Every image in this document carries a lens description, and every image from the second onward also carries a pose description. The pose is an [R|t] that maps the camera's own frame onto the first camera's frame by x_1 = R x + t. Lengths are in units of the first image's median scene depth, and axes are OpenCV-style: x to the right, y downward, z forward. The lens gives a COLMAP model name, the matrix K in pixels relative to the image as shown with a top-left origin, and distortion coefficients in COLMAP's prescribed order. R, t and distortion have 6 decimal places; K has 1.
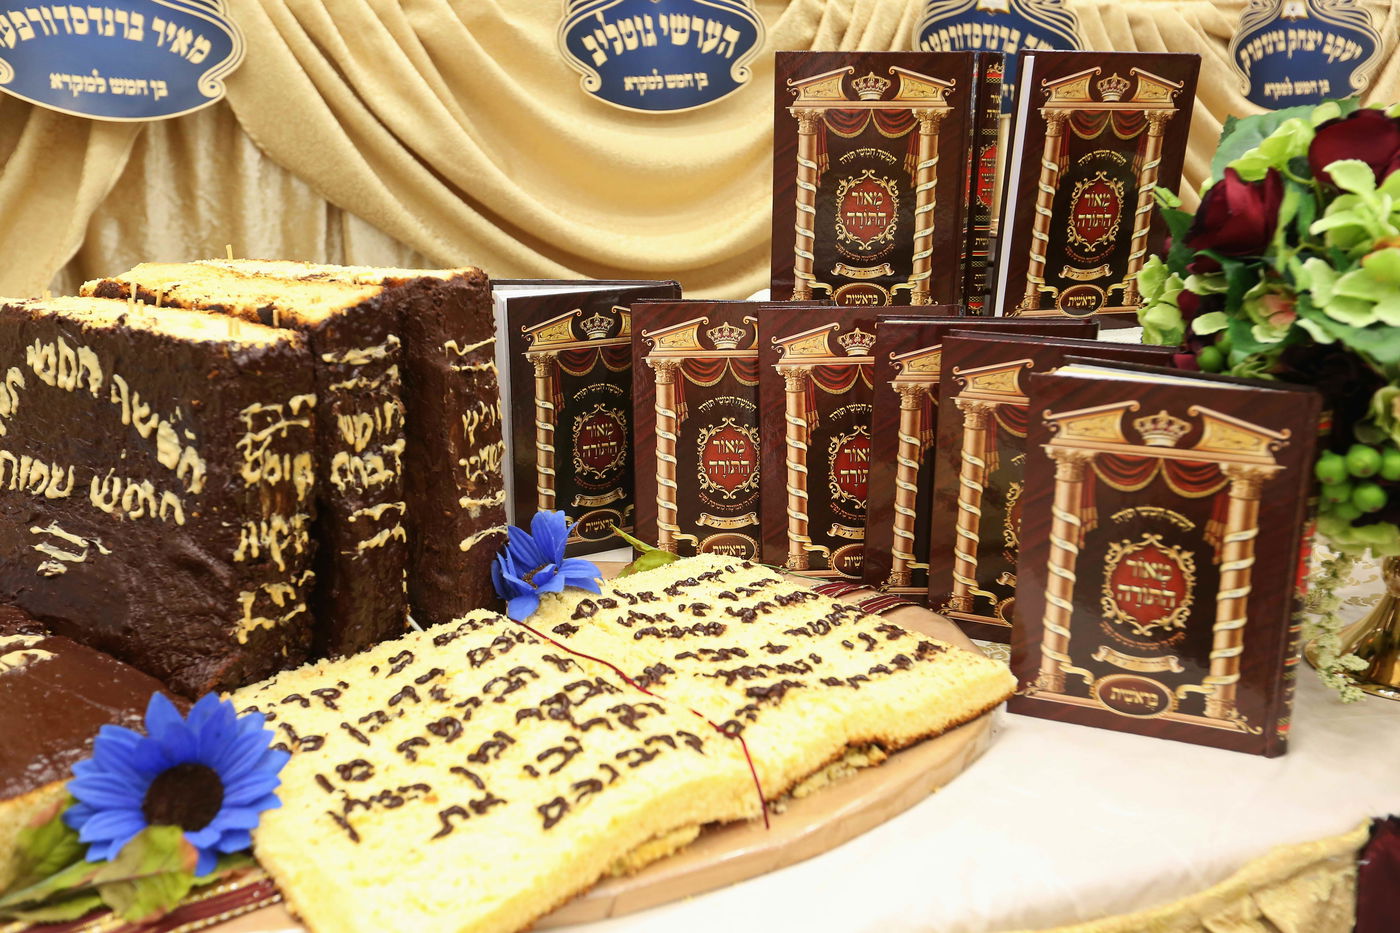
lens RADIAL K [[1329.7, 0, 700.0], [0, 1329.7, 466.5], [0, 0, 1]] dist [-0.003830, 0.114593]
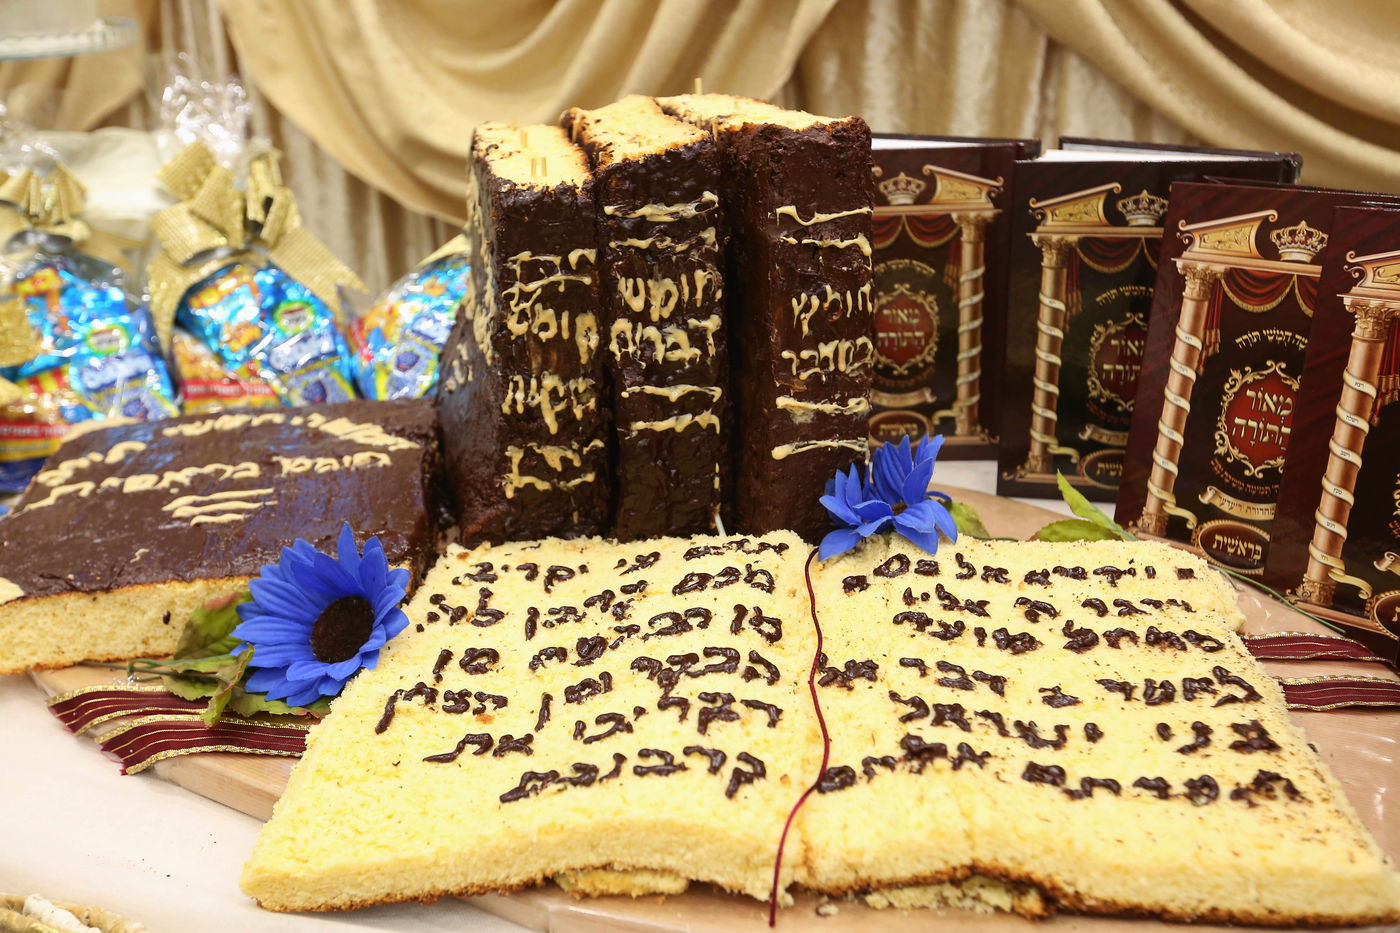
lens RADIAL K [[1329.7, 0, 700.0], [0, 1329.7, 466.5], [0, 0, 1]] dist [-0.003830, 0.114593]
pose [[0.697561, 0.234326, -0.677126, 0.387732], [-0.155587, 0.972001, 0.176087, -0.078178], [0.699429, -0.017480, 0.714488, 0.391903]]
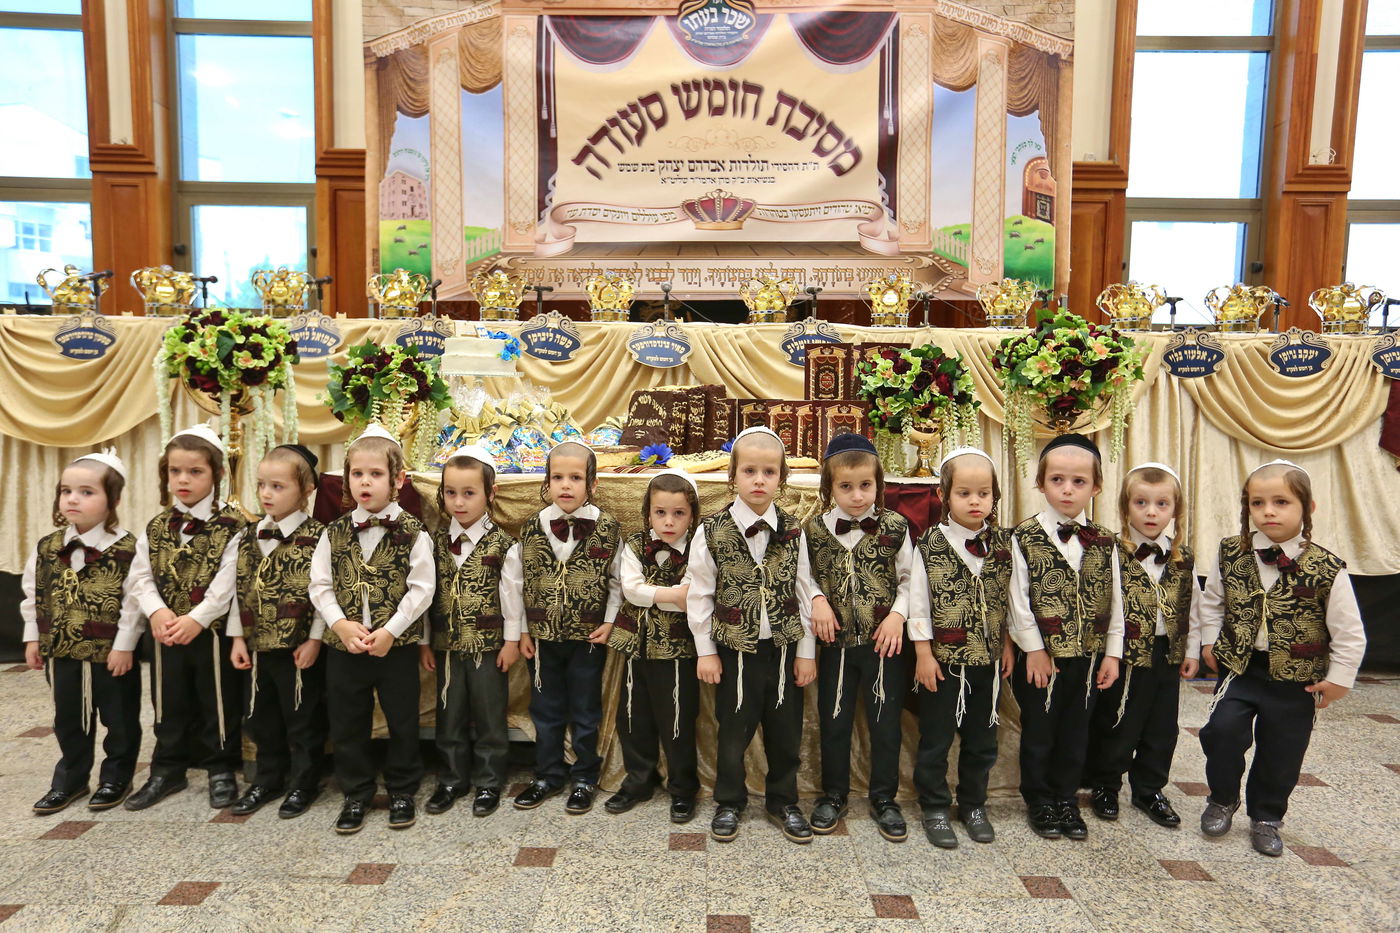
lens RADIAL K [[954.6, 0, 662.7], [0, 954.6, 468.3], [0, 0, 1]] dist [-0.060679, 0.078051]
pose [[0.920937, 0.028498, -0.388669, 1.084596], [-0.111567, 0.974860, -0.192875, 0.925563], [0.373401, 0.220988, 0.900964, -2.360677]]
